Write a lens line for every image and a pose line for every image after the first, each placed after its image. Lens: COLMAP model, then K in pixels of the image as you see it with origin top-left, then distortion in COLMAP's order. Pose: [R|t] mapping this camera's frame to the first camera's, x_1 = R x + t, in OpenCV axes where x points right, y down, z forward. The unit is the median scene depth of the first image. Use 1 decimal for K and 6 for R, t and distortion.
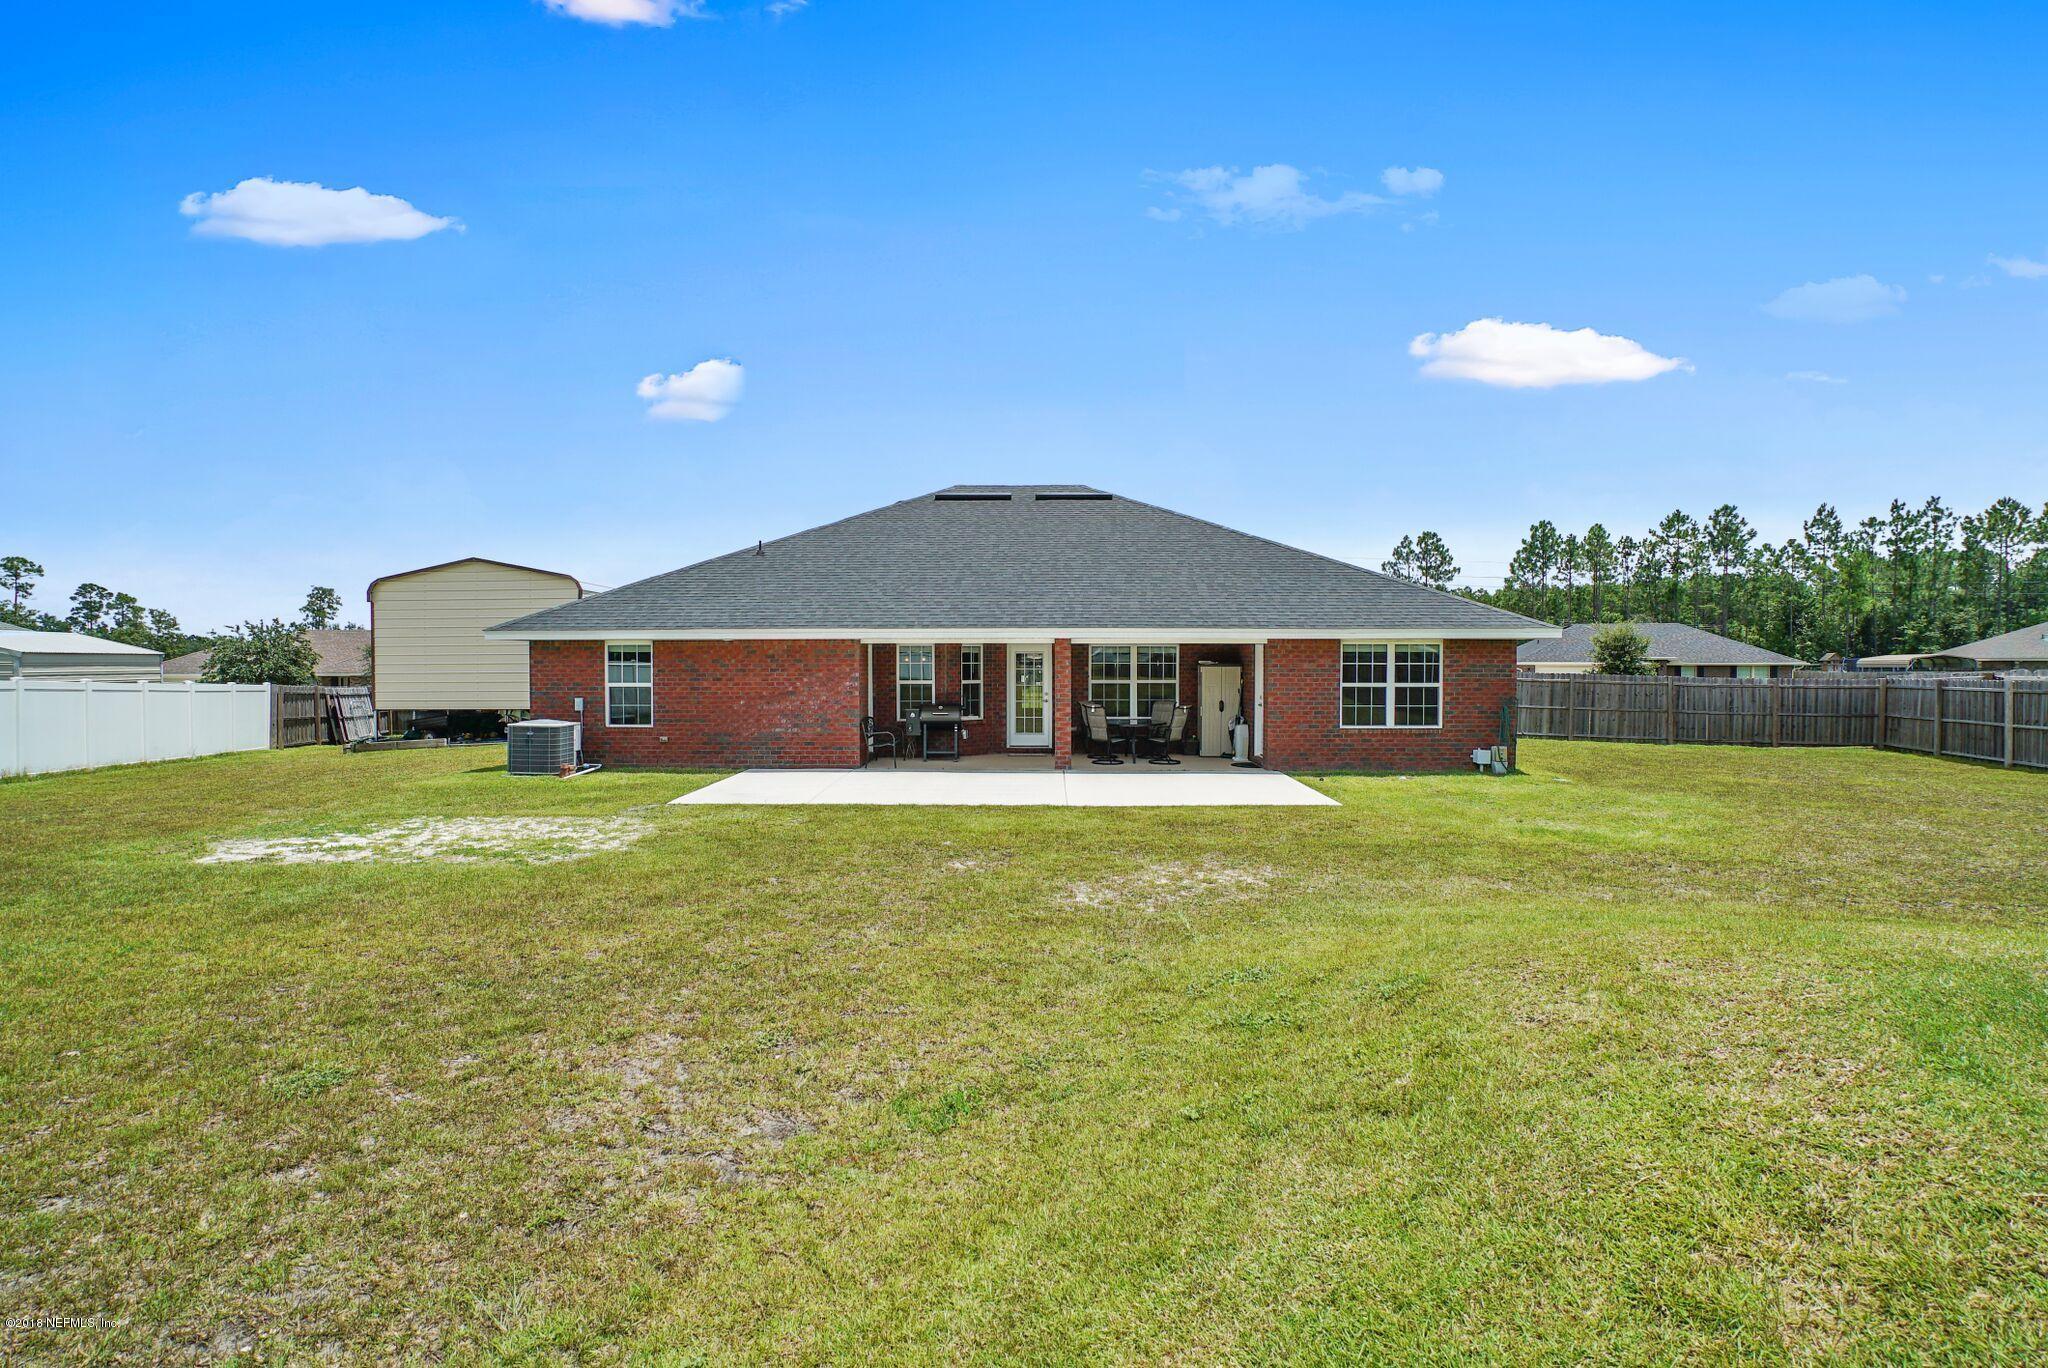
lens RADIAL K [[971.9, 0, 1030.8], [0, 971.9, 676.5], [0, 0, 1]] dist [-0.035526, 0.003387]
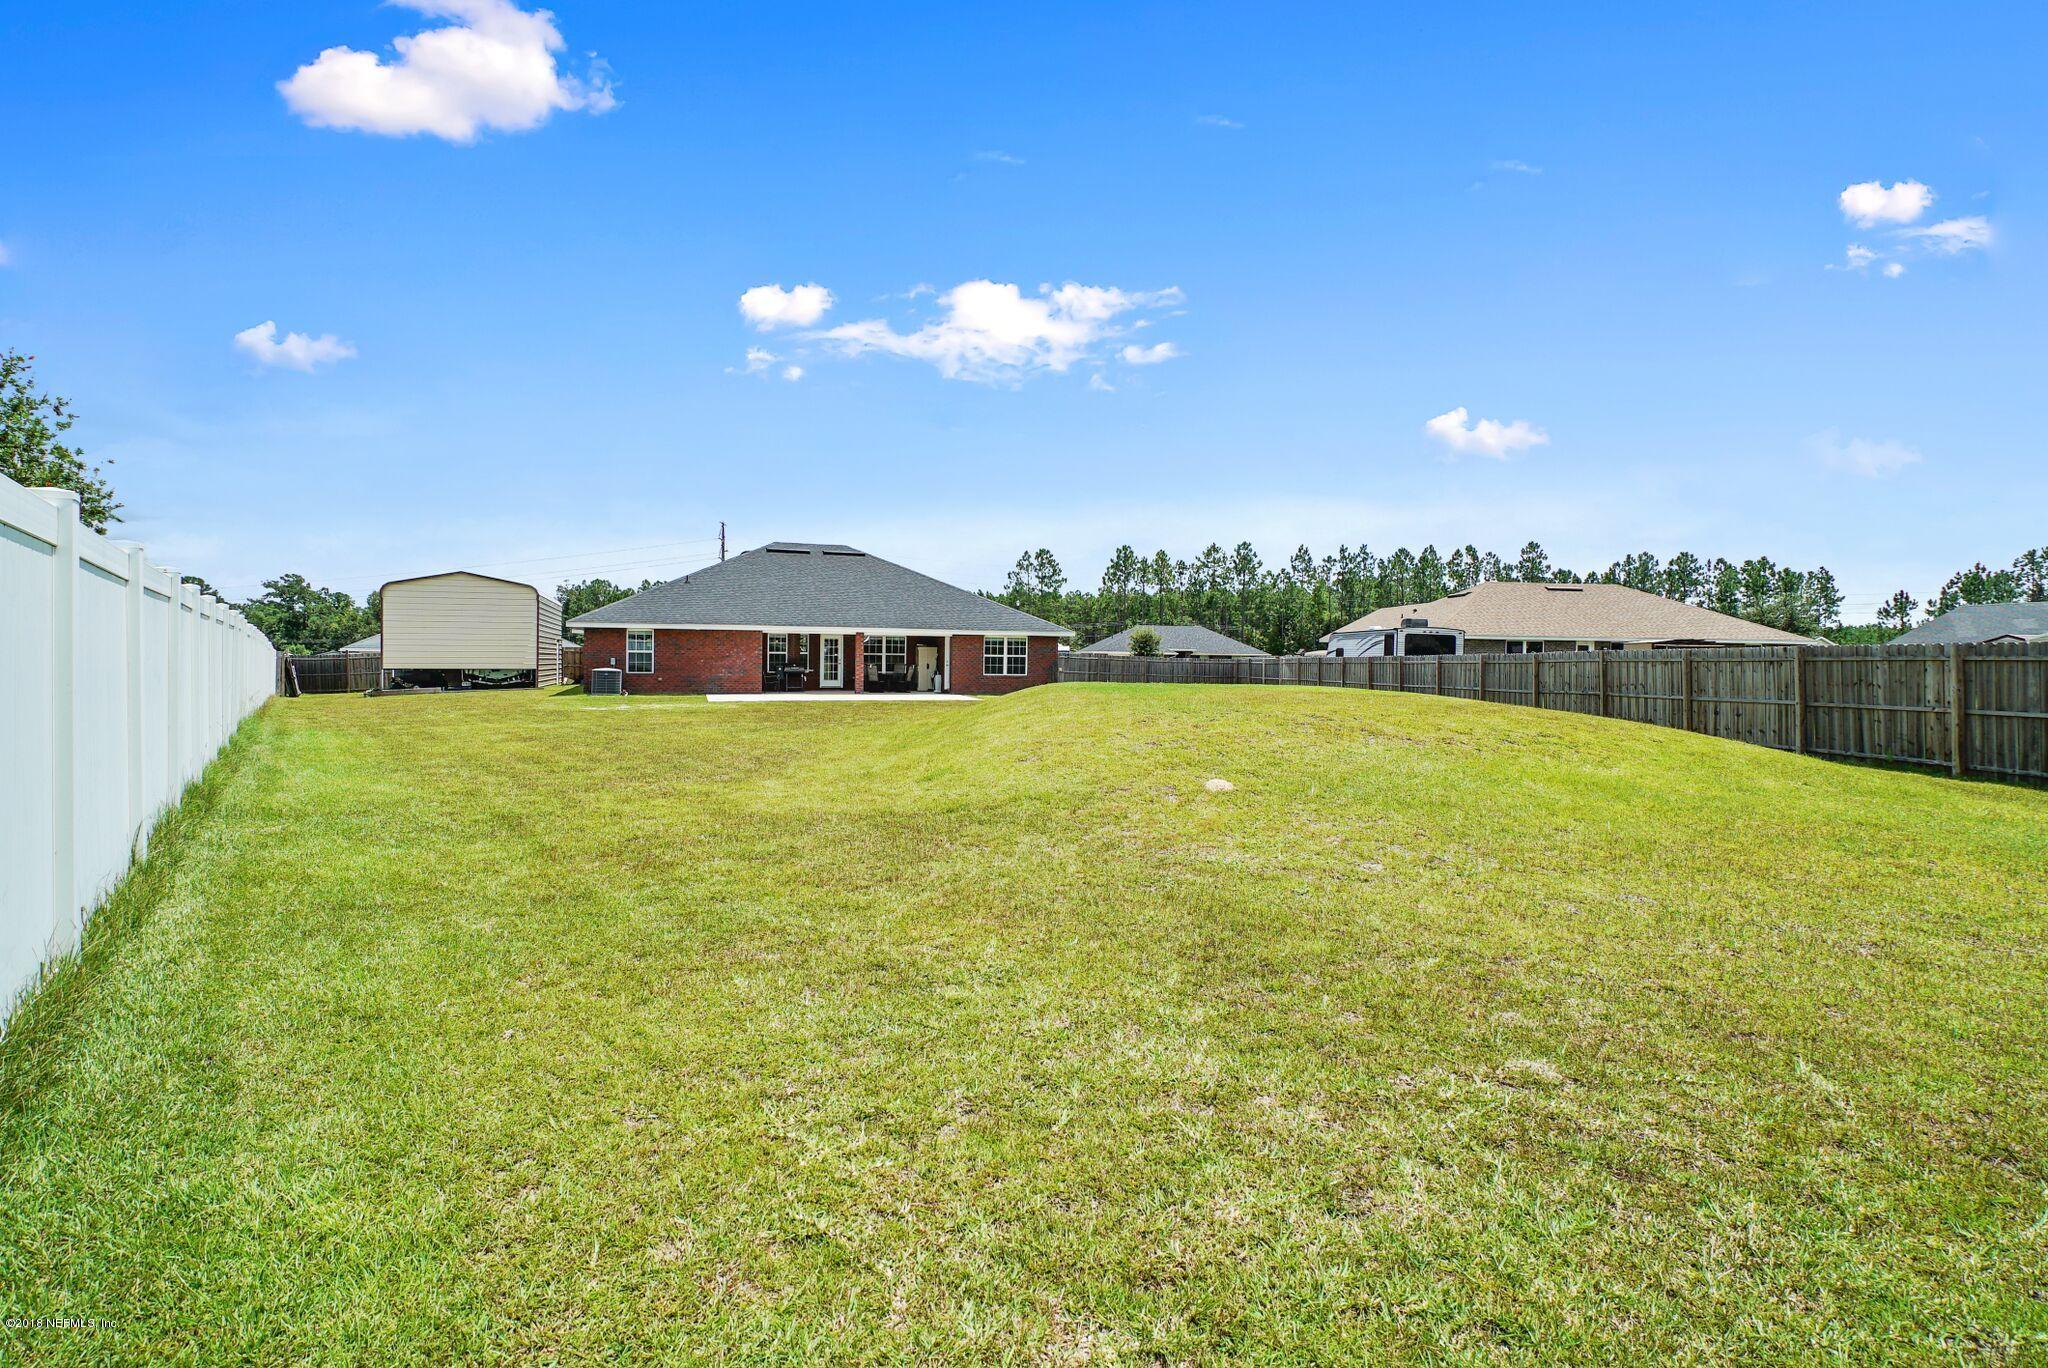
lens RADIAL K [[971.9, 0, 1032.1], [0, 971.9, 672.4], [0, 0, 1]] dist [-0.035526, 0.003387]
pose [[0.931918, 0.005929, 0.362619, -0.084079], [-0.008471, 0.999949, 0.005419, 0.007394], [-0.362569, -0.008122, 0.931922, -0.243667]]
